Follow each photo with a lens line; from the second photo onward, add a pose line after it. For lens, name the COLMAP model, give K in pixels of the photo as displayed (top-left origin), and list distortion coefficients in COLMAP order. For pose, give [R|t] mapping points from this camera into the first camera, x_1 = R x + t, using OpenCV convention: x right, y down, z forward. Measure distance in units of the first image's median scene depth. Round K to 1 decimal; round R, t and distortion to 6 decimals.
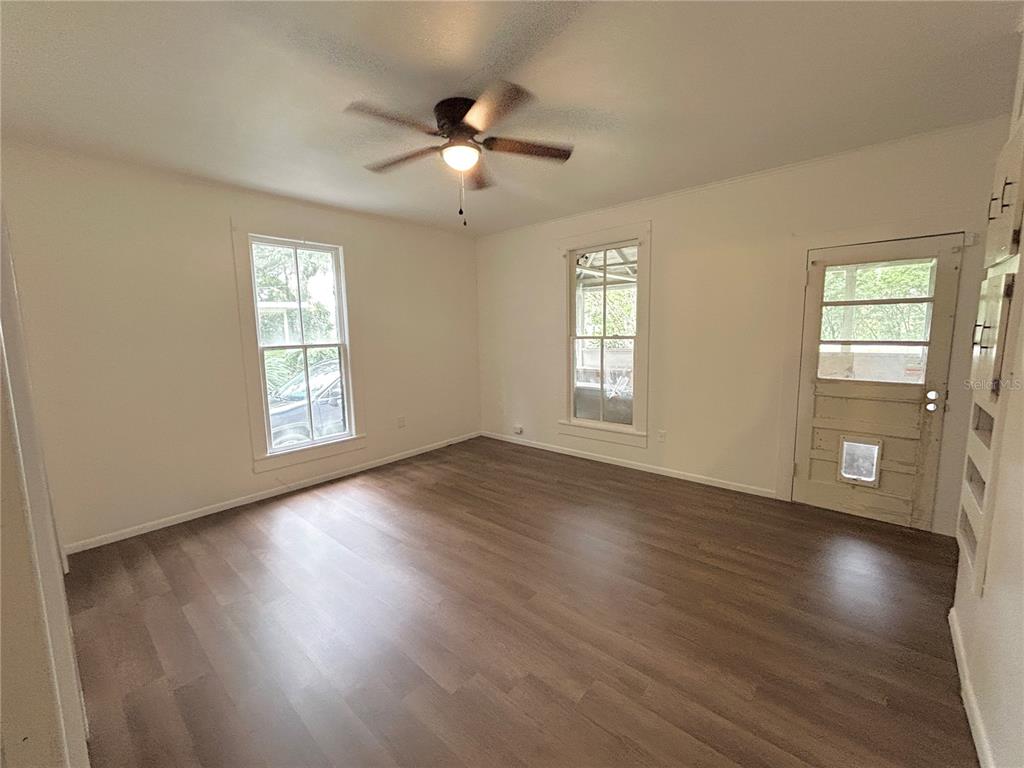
lens RADIAL K [[420.9, 0, 512.0], [0, 420.9, 384.0], [0, 0, 1]] dist [0.001349, 0.000462]
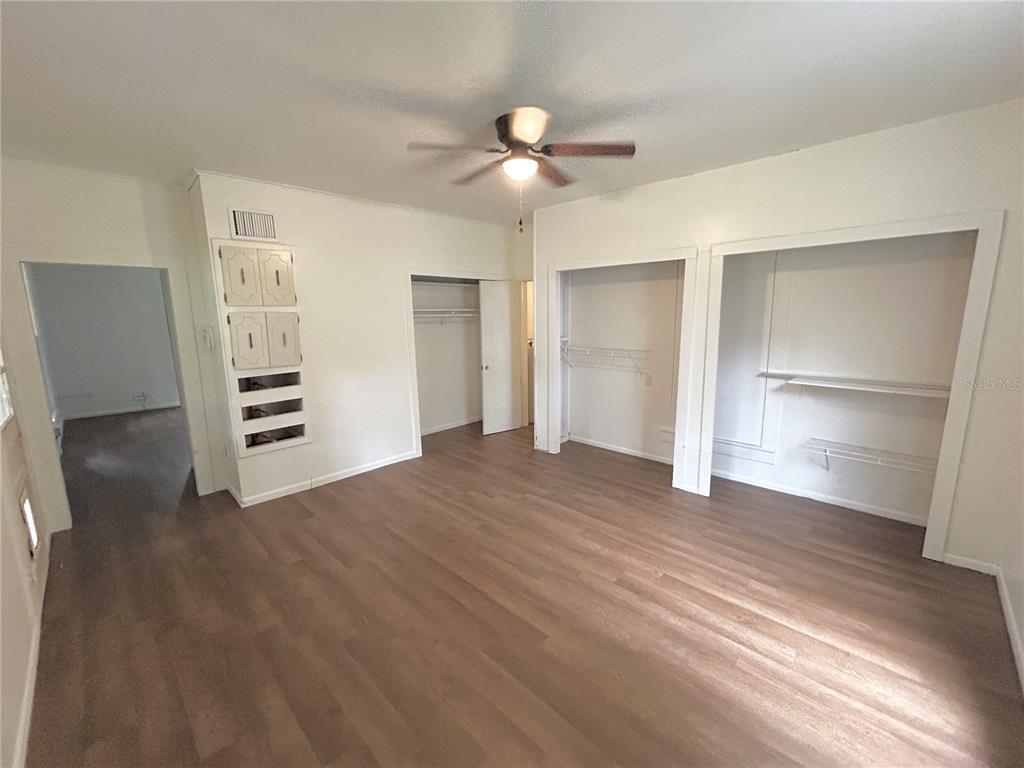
lens RADIAL K [[420.9, 0, 512.0], [0, 420.9, 384.0], [0, 0, 1]] dist [0.001349, 0.000462]
pose [[-0.997723, 0.032262, 0.059224, -0.120979], [0.048315, 0.954607, 0.293925, -0.268328], [-0.047054, 0.296117, -0.953992, 1.715472]]
